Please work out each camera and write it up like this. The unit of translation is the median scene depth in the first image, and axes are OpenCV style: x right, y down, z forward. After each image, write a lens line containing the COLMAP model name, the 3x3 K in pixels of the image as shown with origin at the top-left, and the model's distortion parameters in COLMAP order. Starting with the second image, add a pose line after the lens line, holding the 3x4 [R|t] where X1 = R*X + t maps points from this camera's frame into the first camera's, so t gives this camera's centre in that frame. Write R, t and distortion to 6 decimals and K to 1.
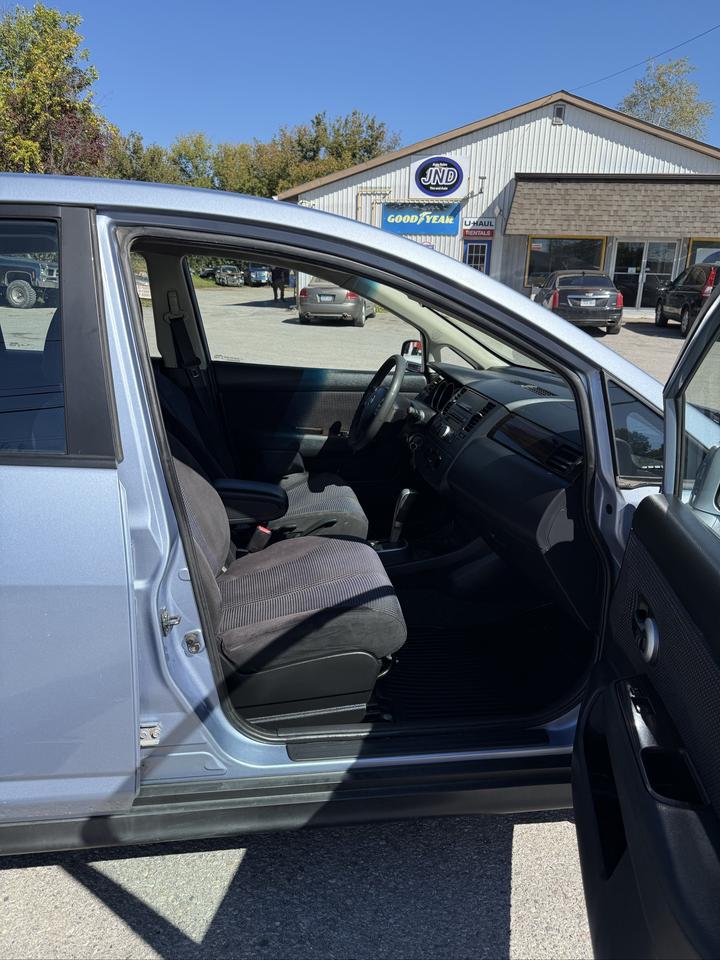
lens RADIAL K [[687.9, 0, 360.0], [0, 687.9, 480.0], [0, 0, 1]] dist [0.003164, -0.003300]
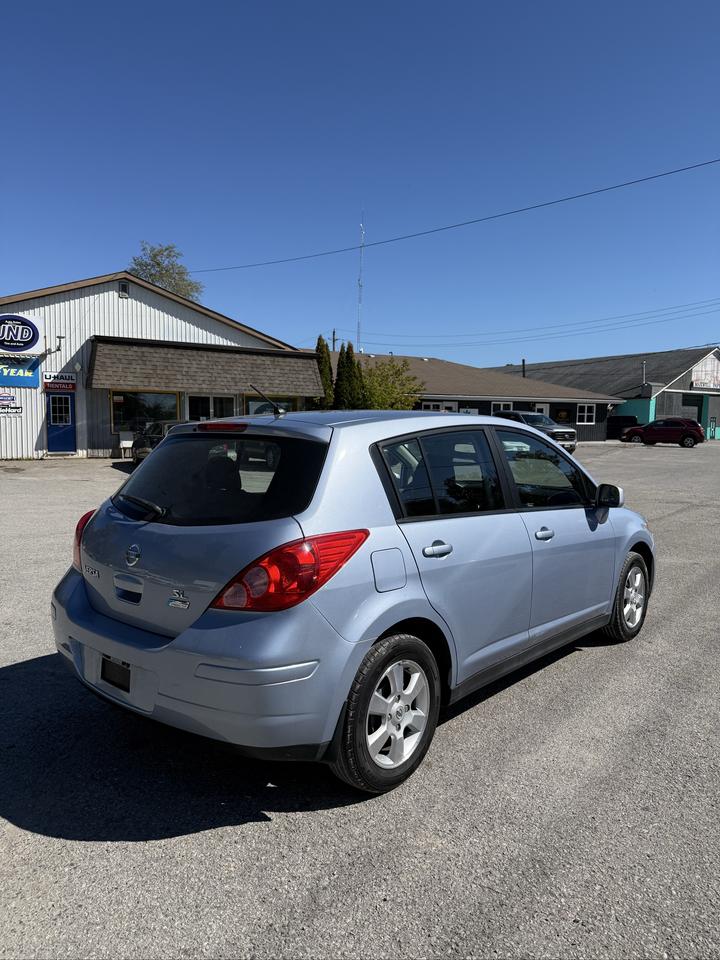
lens RADIAL K [[684.6, 0, 350.6], [0, 684.6, 477.7], [0, 0, 1]] dist [0.020694, -0.032565]
pose [[0.782169, -0.063899, 0.619781, -0.140867], [0.188262, 0.972470, -0.137328, 0.004832], [-0.593943, 0.224095, 0.772666, -0.043012]]
